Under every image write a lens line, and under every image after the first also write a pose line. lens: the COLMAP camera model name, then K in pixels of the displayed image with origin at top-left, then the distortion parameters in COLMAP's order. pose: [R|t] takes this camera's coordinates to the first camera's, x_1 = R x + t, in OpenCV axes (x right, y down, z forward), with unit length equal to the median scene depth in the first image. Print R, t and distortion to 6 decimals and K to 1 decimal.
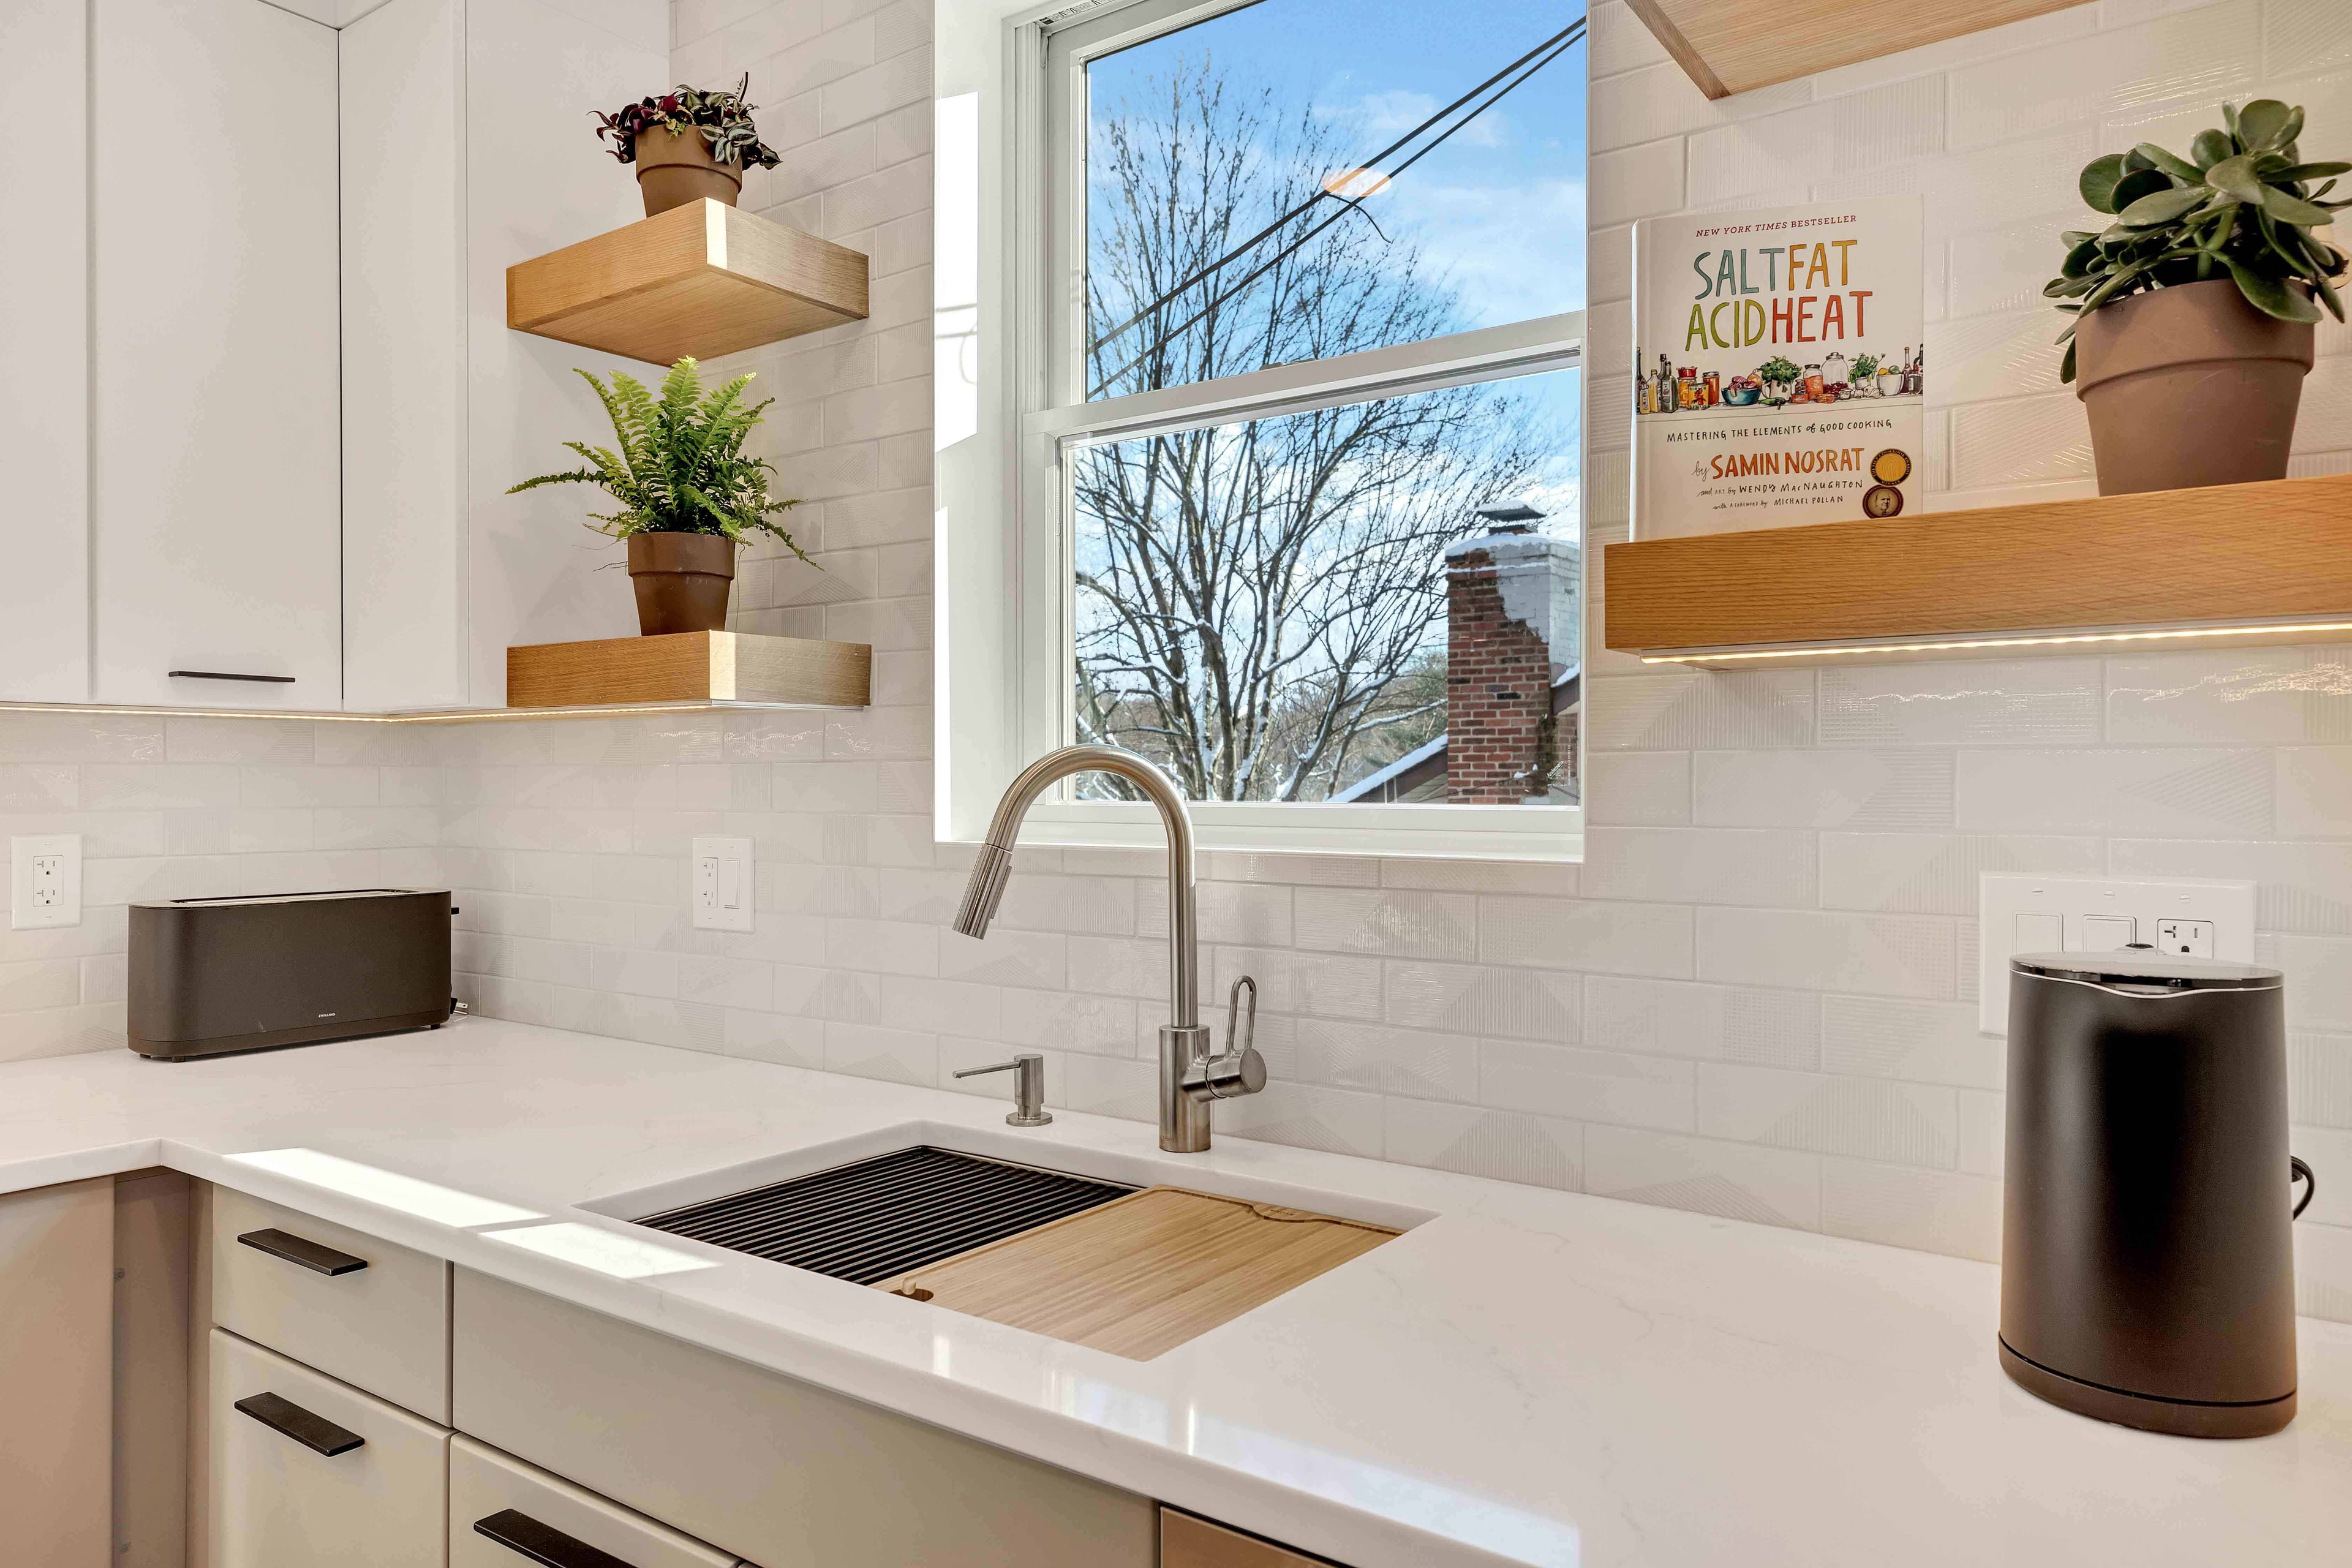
lens RADIAL K [[1543.2, 0, 1190.5], [0, 1543.2, 774.6], [0, 0, 1]] dist [0.003378, 0.000388]
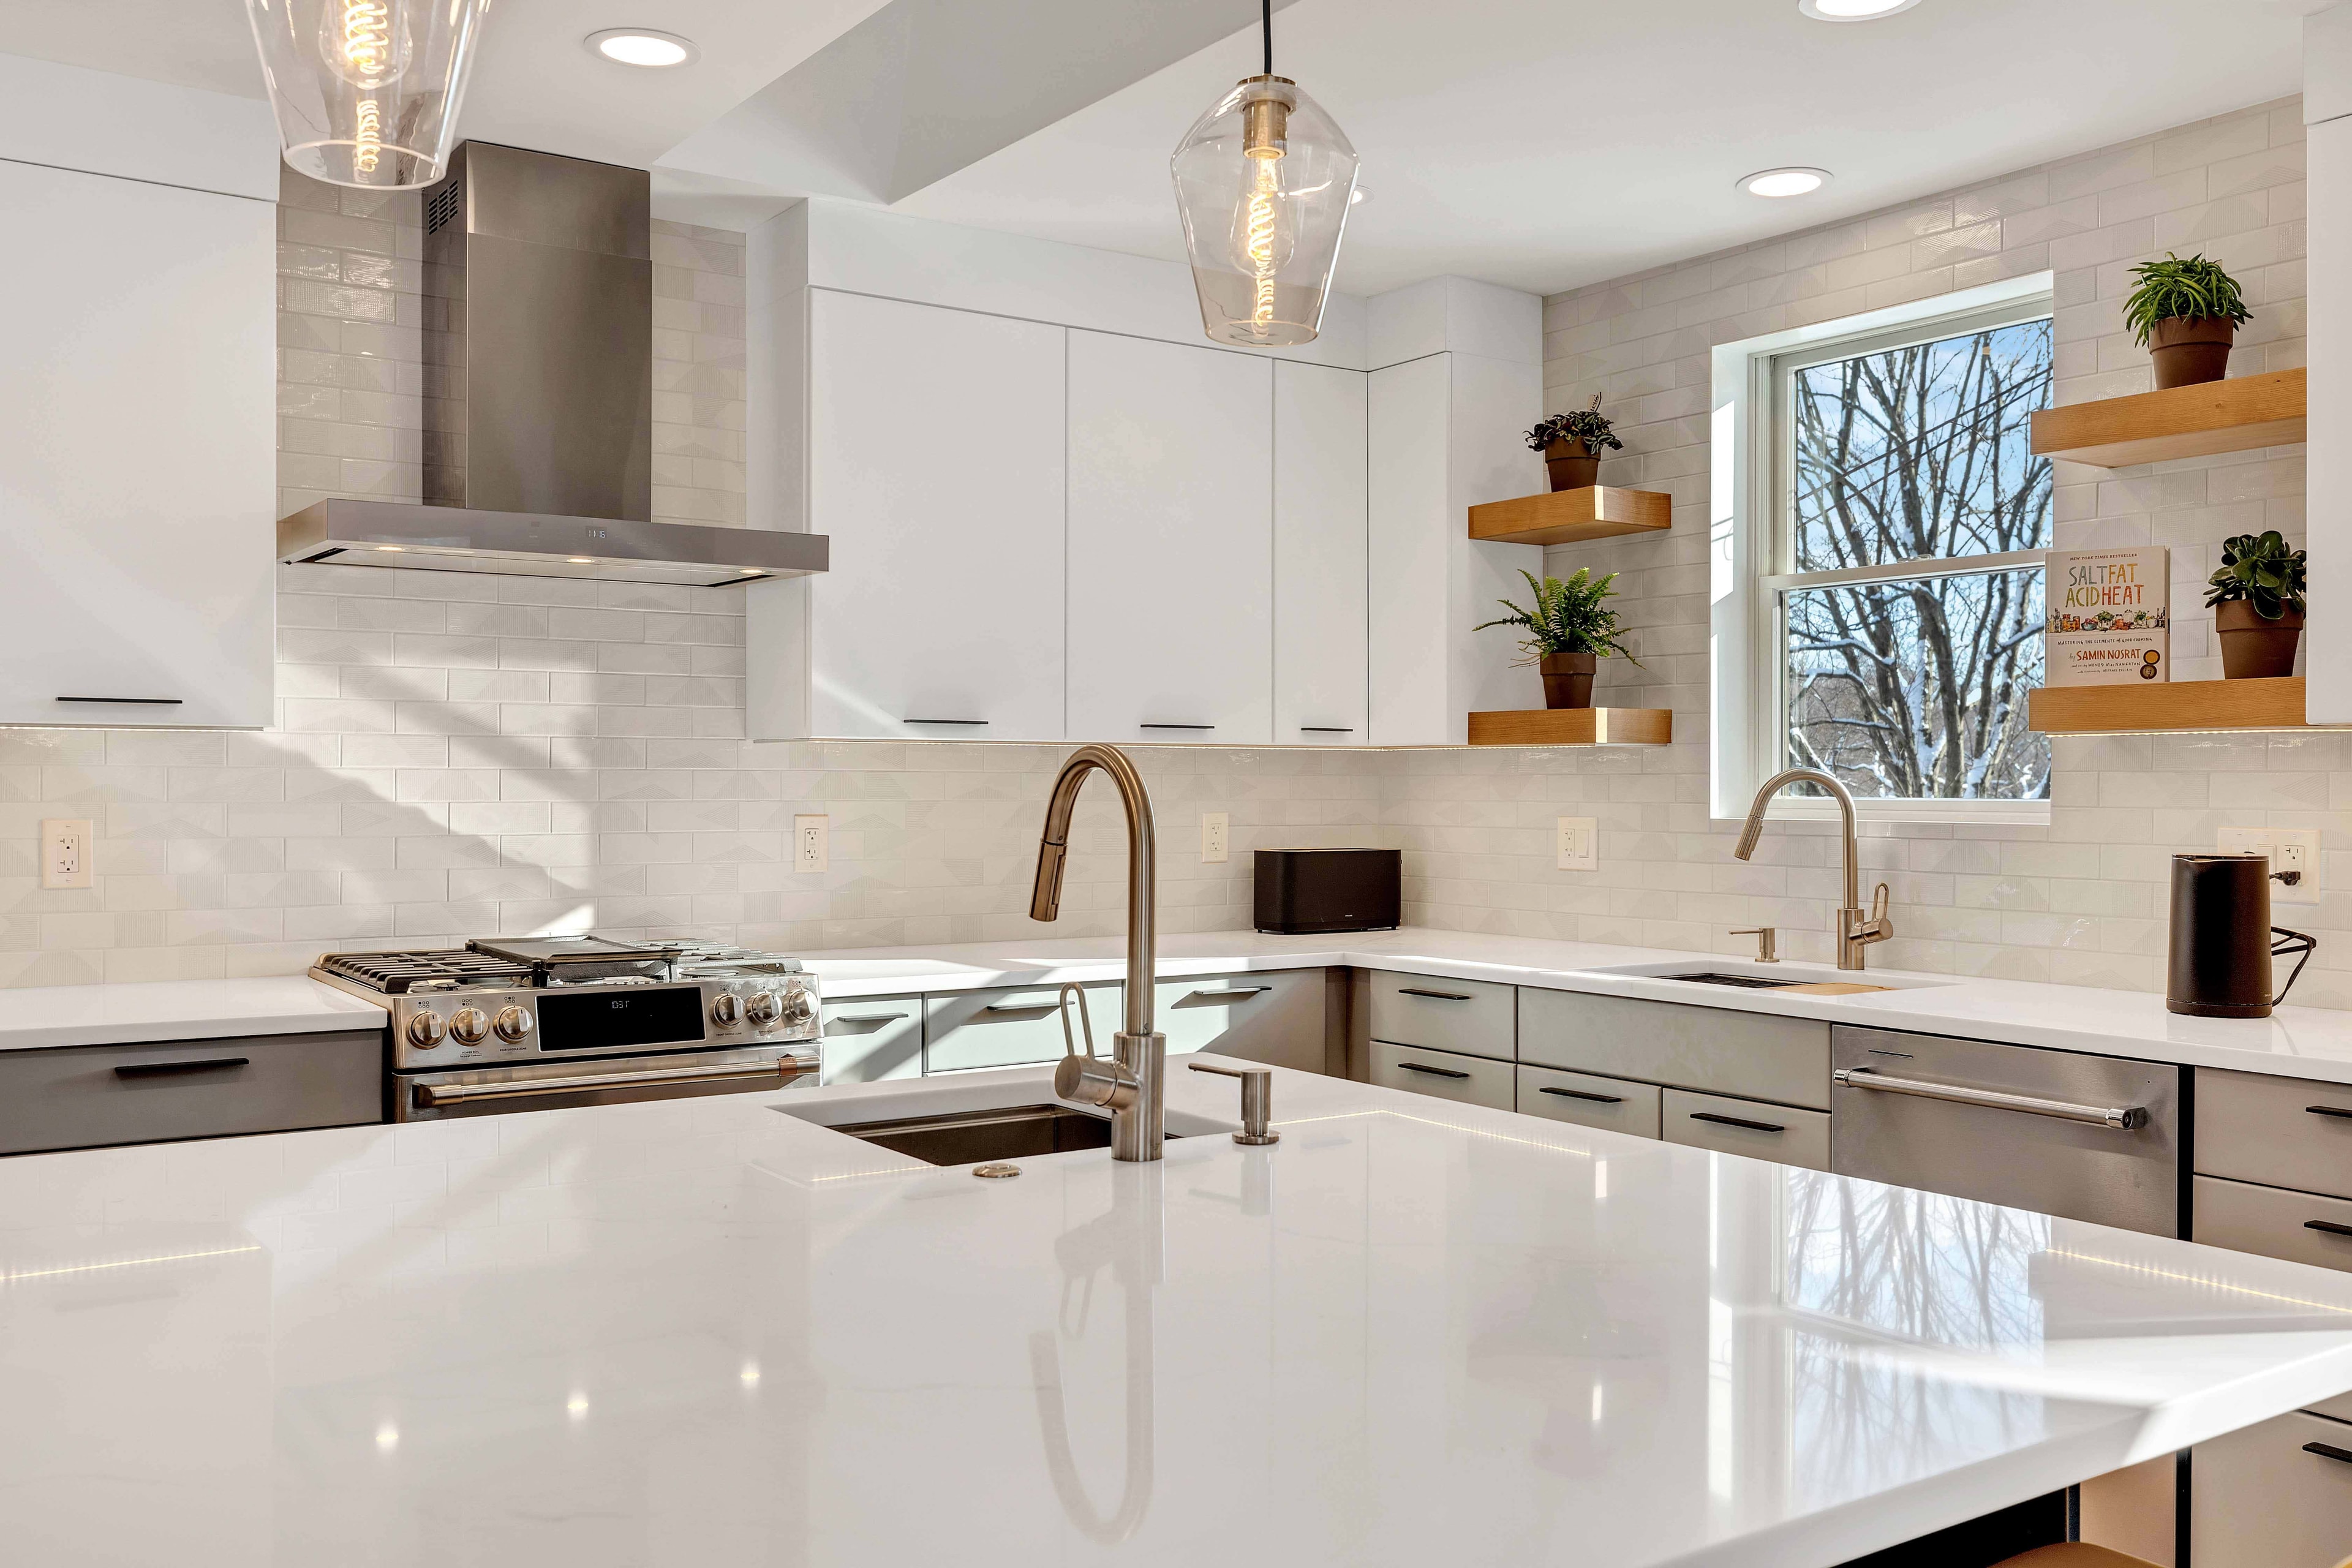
lens RADIAL K [[2023.1, 0, 1178.5], [0, 2023.1, 782.3], [0, 0, 1]] dist [0.006107, -0.004354]
pose [[0.940667, 0.002428, -0.339323, 0.054763], [-0.001508, 0.999994, 0.002974, -0.005443], [0.339328, -0.002286, 0.940665, -1.456557]]
